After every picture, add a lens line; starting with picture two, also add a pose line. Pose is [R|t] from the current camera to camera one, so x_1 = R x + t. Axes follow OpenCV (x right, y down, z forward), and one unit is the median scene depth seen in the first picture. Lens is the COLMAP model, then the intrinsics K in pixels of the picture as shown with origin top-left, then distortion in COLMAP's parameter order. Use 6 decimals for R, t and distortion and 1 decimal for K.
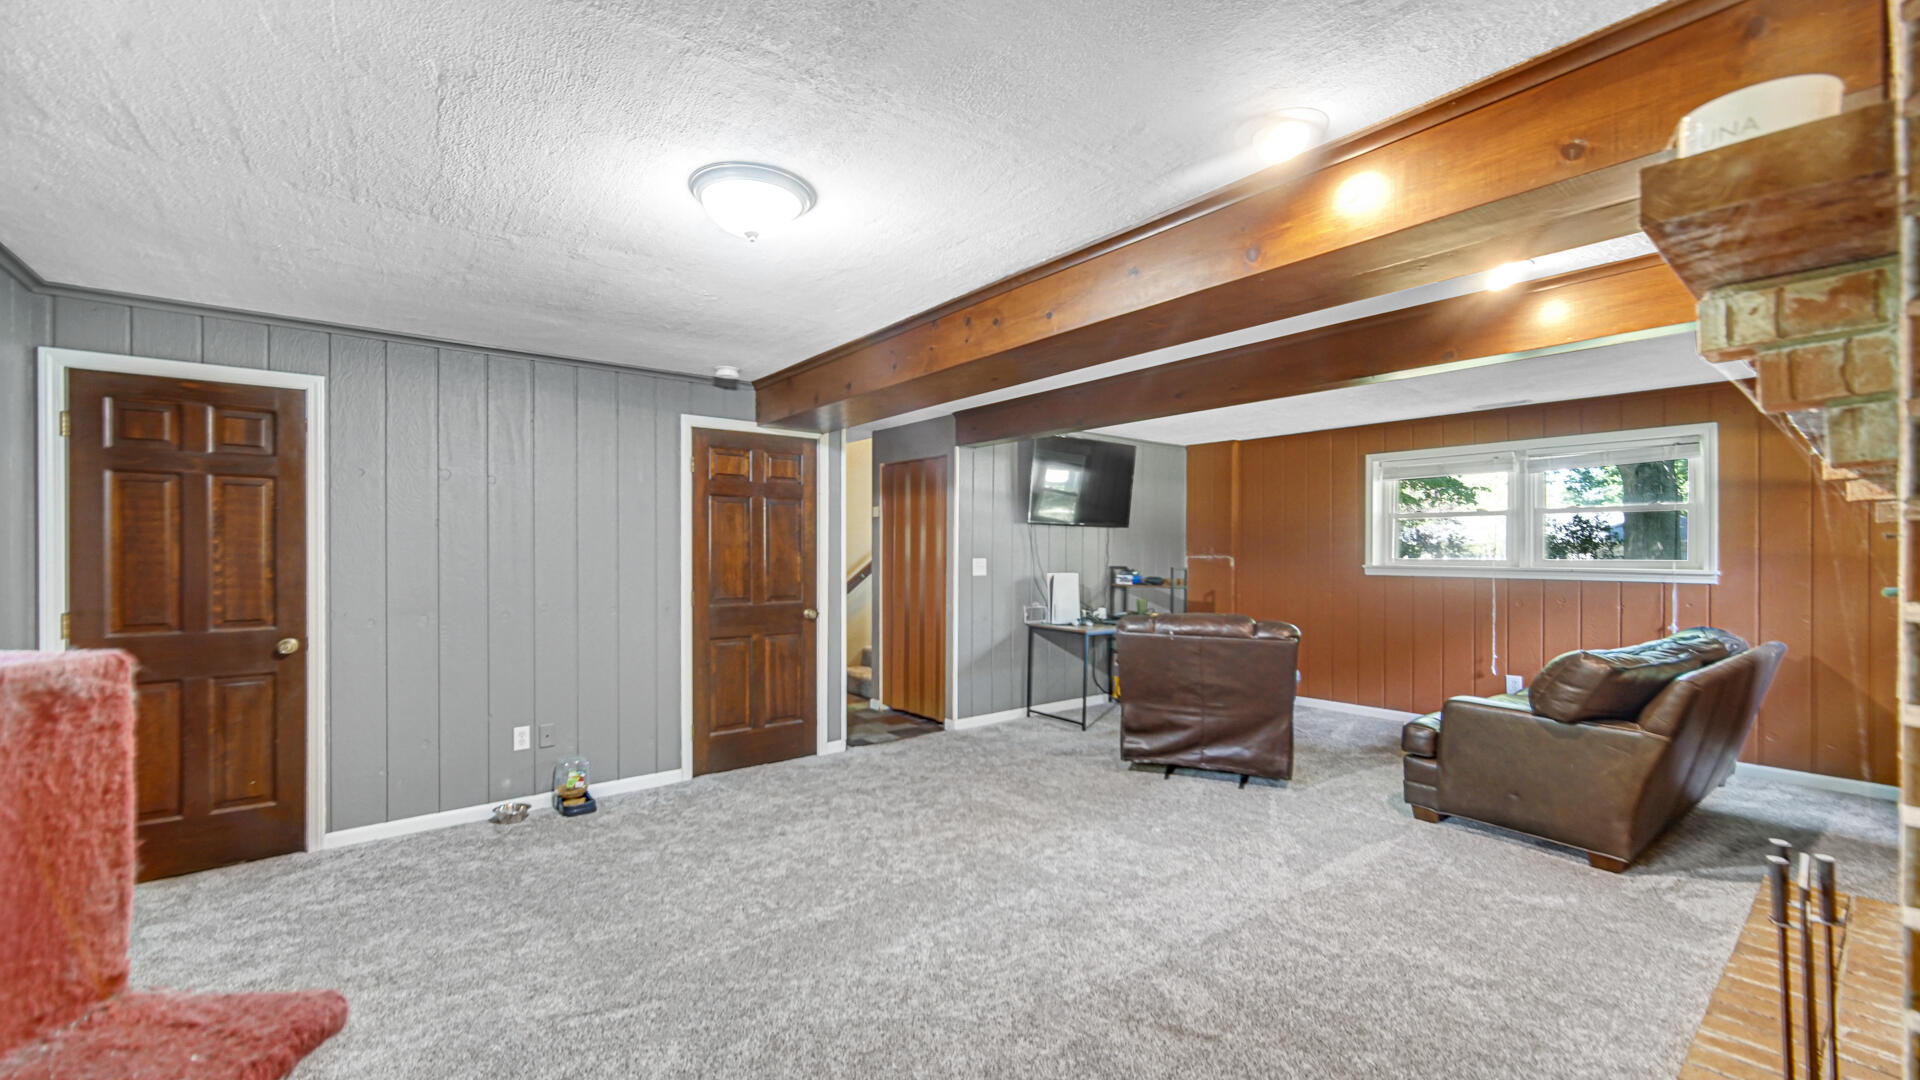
lens RADIAL K [[756.8, 0, 959.1], [0, 756.8, 554.0], [0, 0, 1]] dist [0.001623, 0.000361]
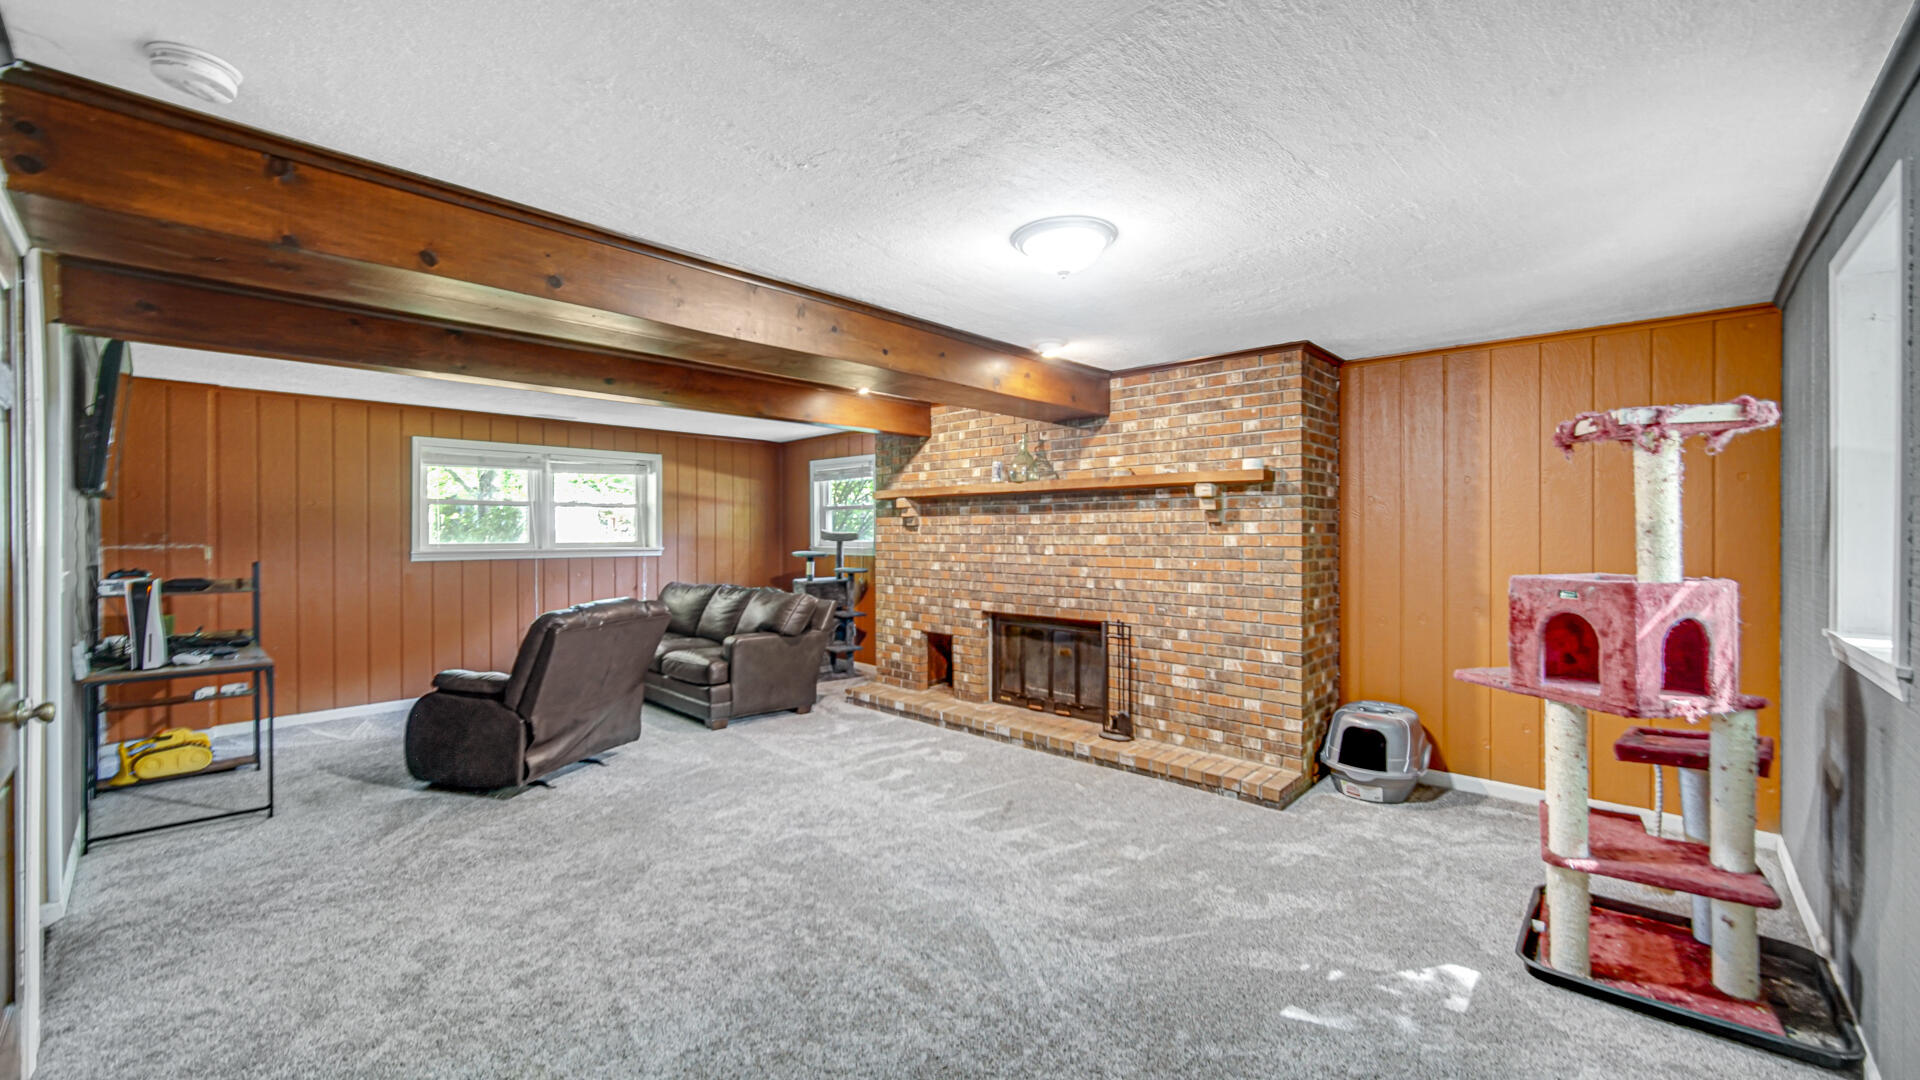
lens RADIAL K [[756.8, 0, 944.3], [0, 756.8, 532.9], [0, 0, 1]] dist [0.001623, 0.000361]
pose [[-0.131821, 0.000327, 0.991273, -0.666517], [0.008555, 0.999963, 0.000808, -0.004628], [-0.991237, 0.008587, -0.131819, 0.635135]]
